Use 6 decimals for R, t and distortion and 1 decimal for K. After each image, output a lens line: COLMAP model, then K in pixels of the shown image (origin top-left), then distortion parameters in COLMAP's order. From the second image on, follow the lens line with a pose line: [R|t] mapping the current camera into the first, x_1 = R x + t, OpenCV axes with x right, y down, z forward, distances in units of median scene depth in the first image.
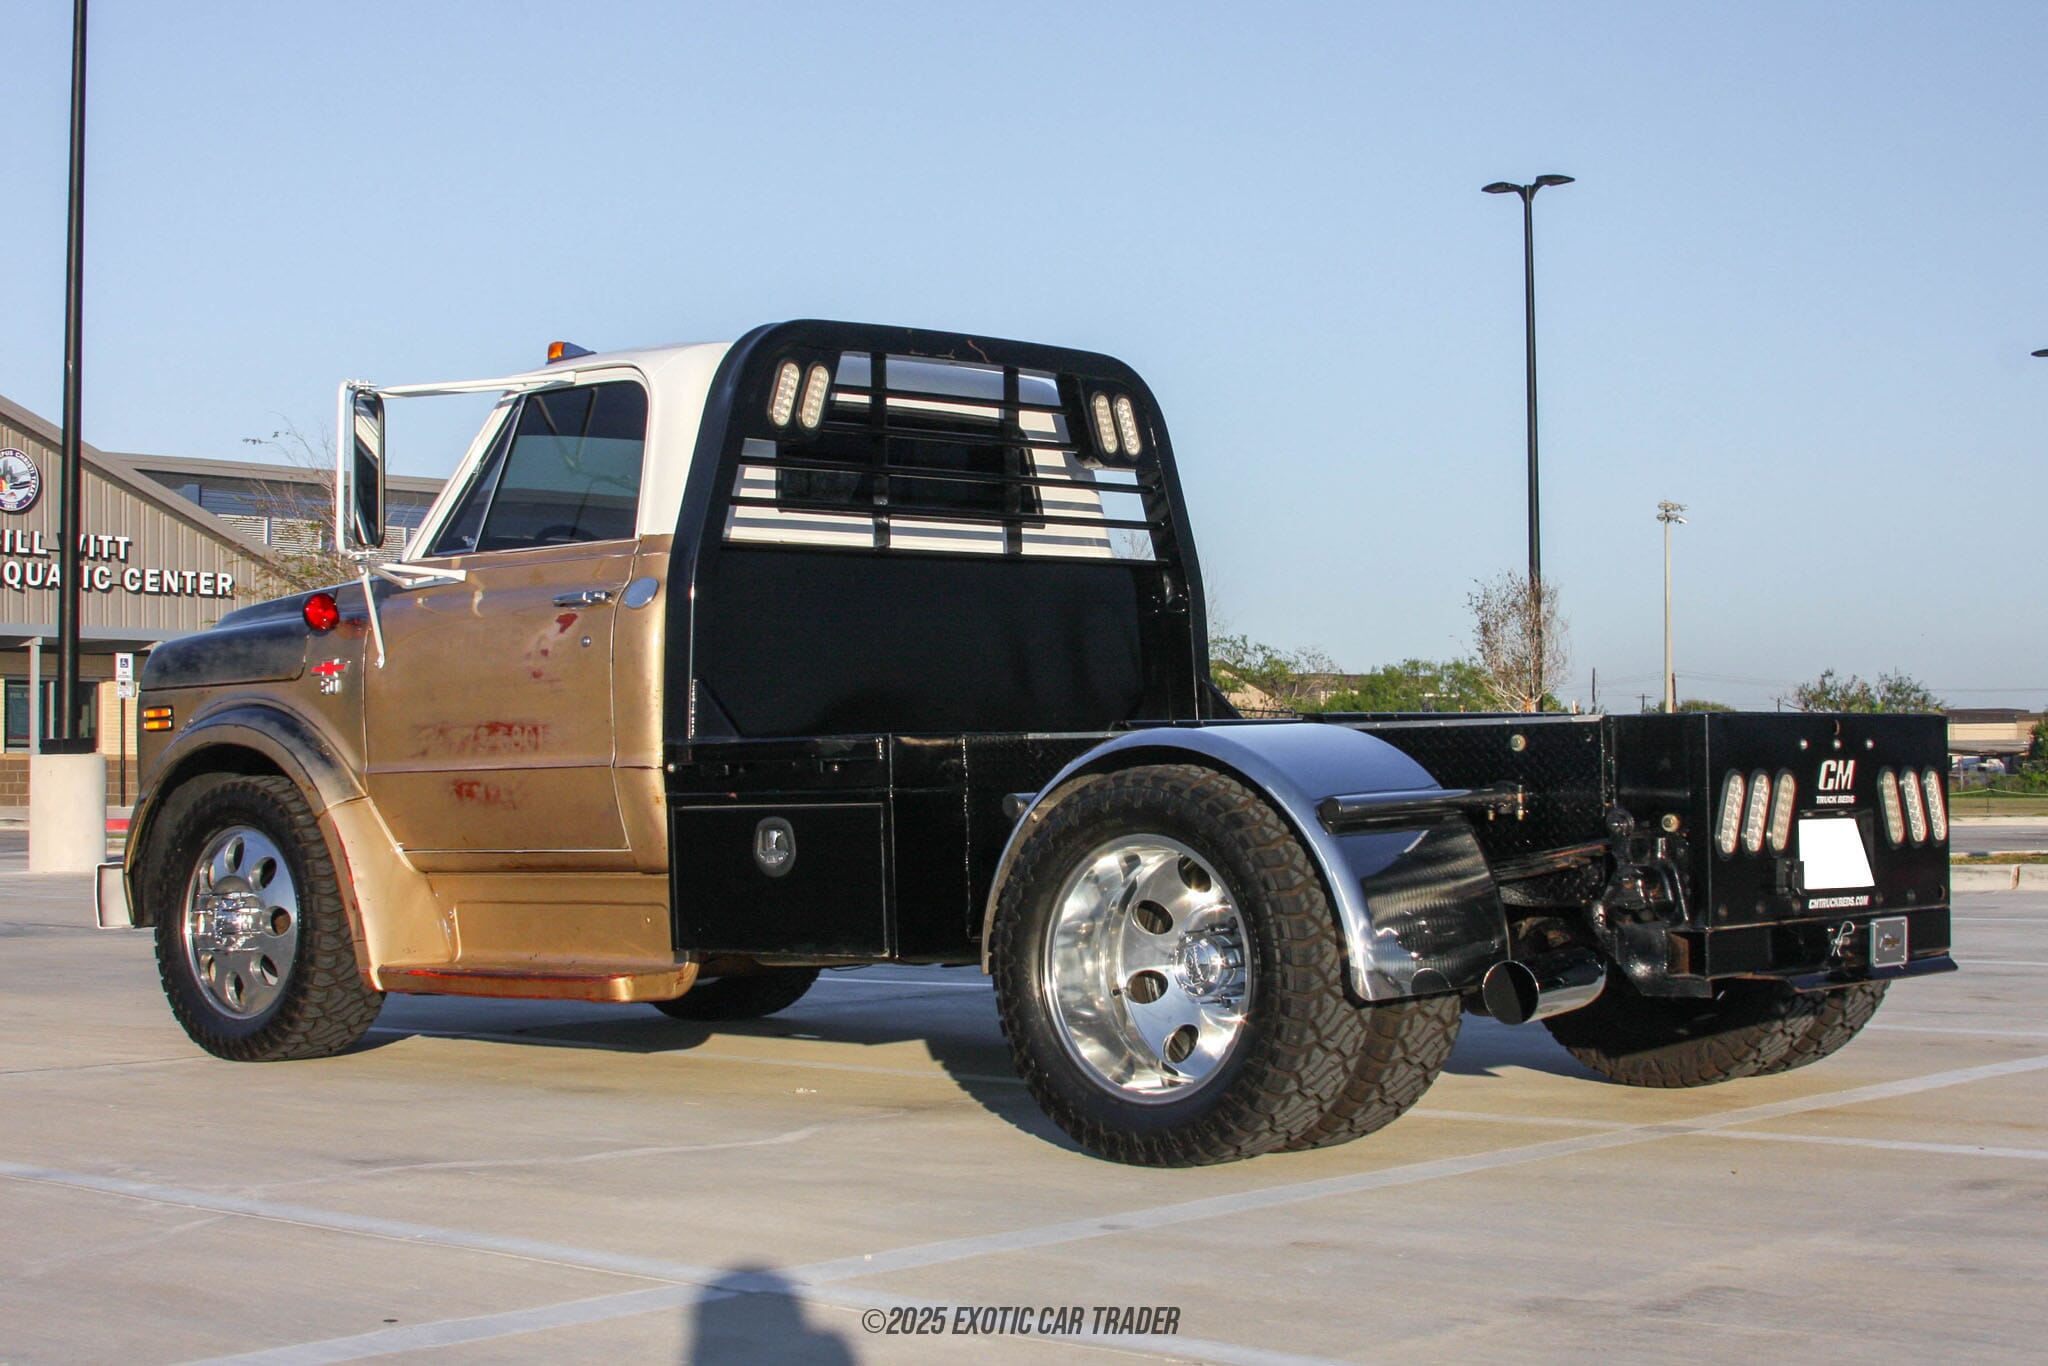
lens RADIAL K [[3081.5, 0, 1153.9], [0, 3081.5, 736.3], [0, 0, 1]] dist [-0.127372, 0.005608]
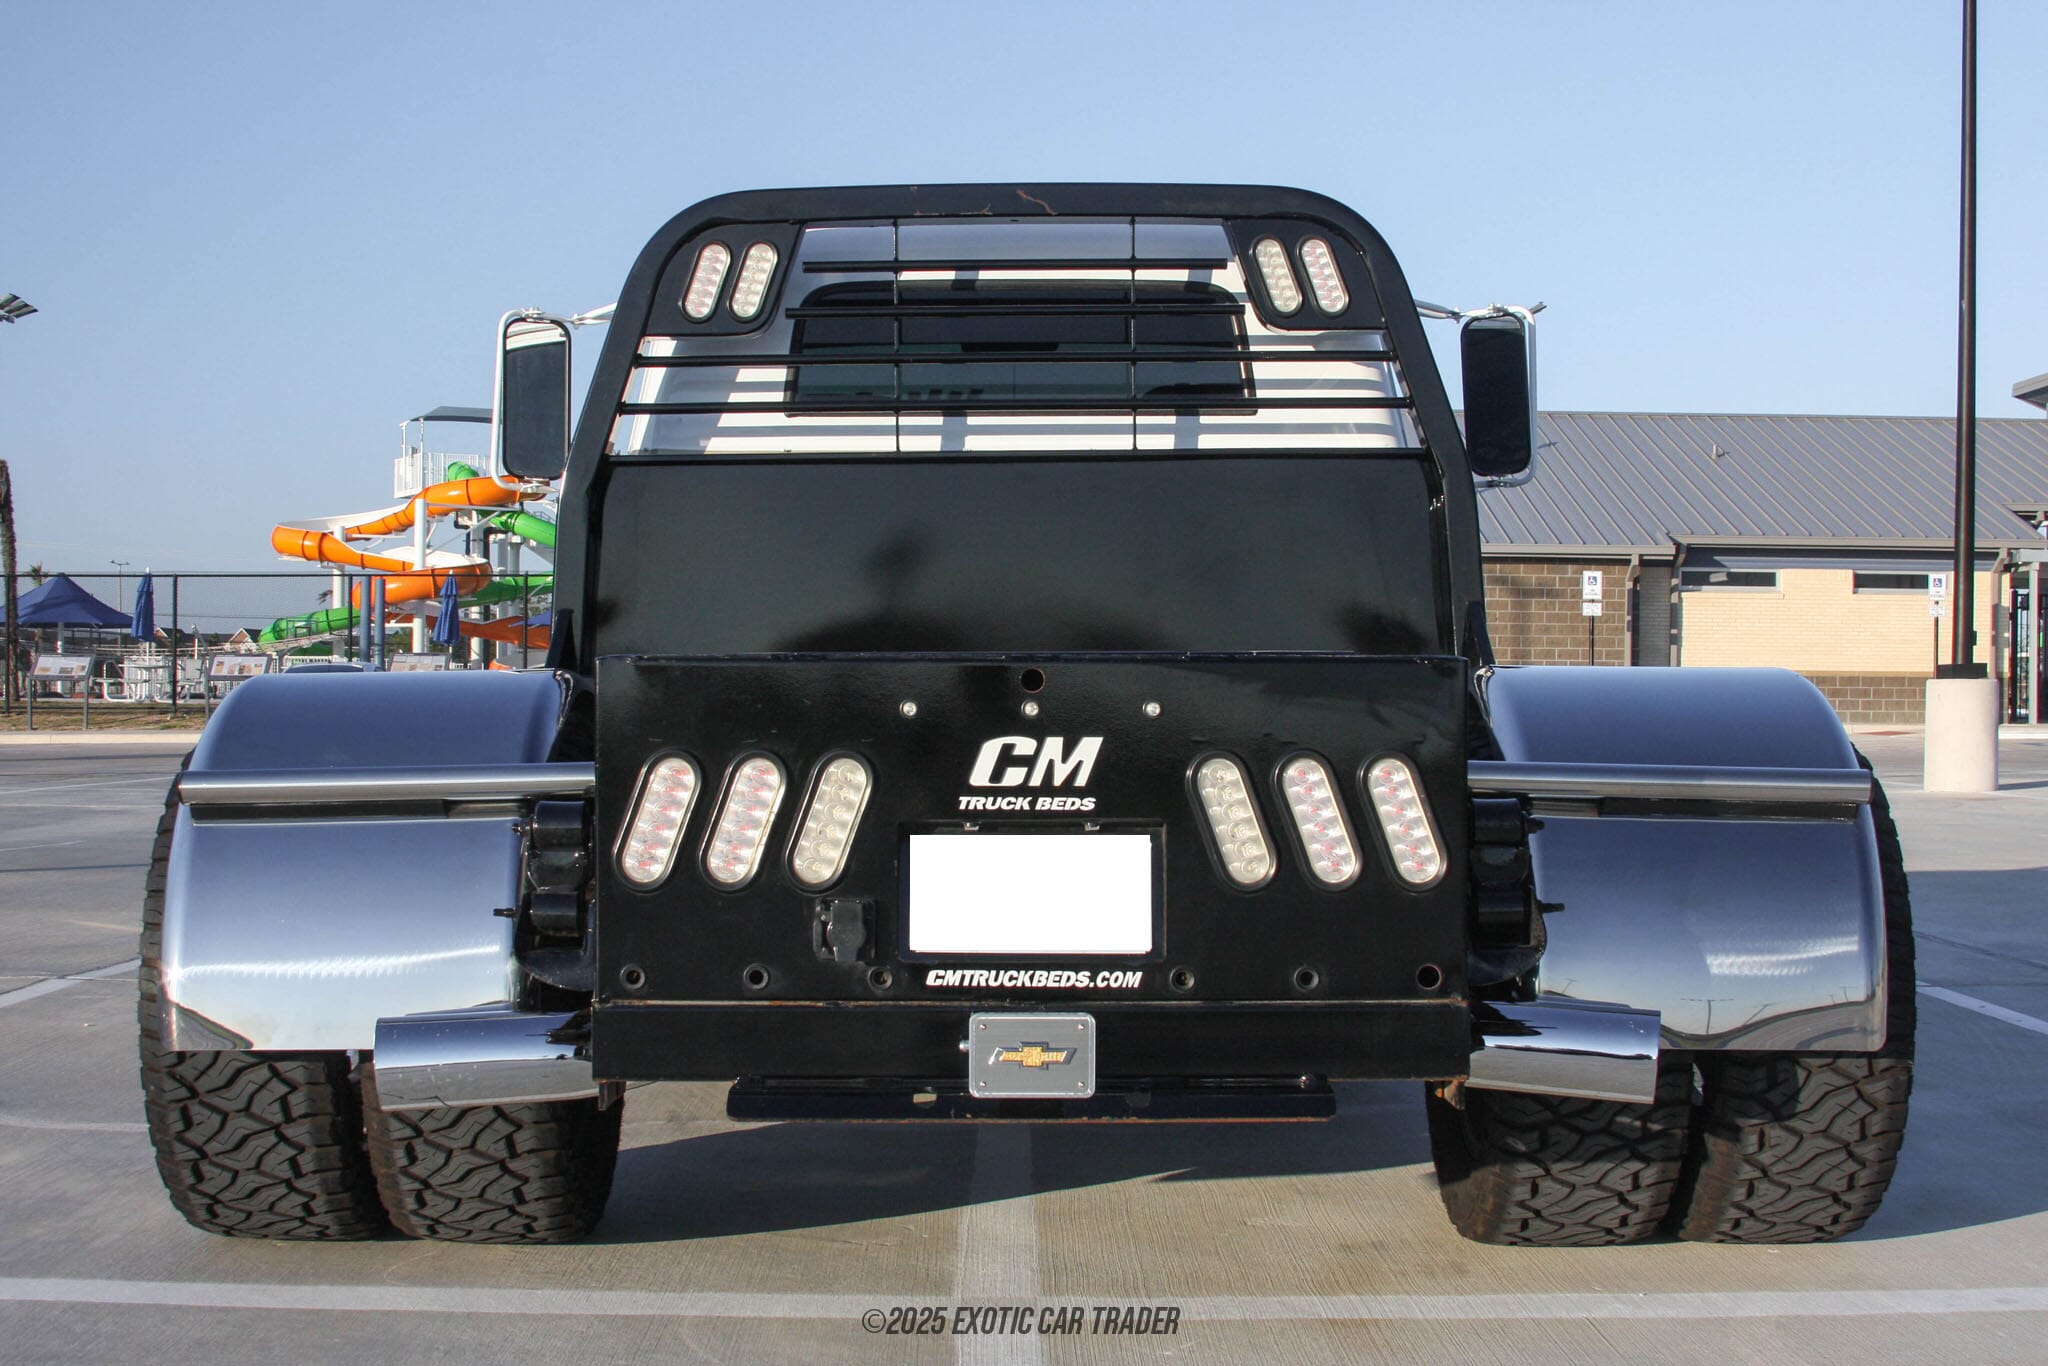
lens RADIAL K [[2808.7, 0, 1024.0], [0, 2808.7, 683.0], [0, 0, 1]] dist [-0.148308, 0.036995]
pose [[0.671726, 0.008193, -0.740754, 0.520069], [-0.001886, 0.999955, 0.009349, -0.006167], [0.740797, -0.004883, 0.671711, 0.537790]]
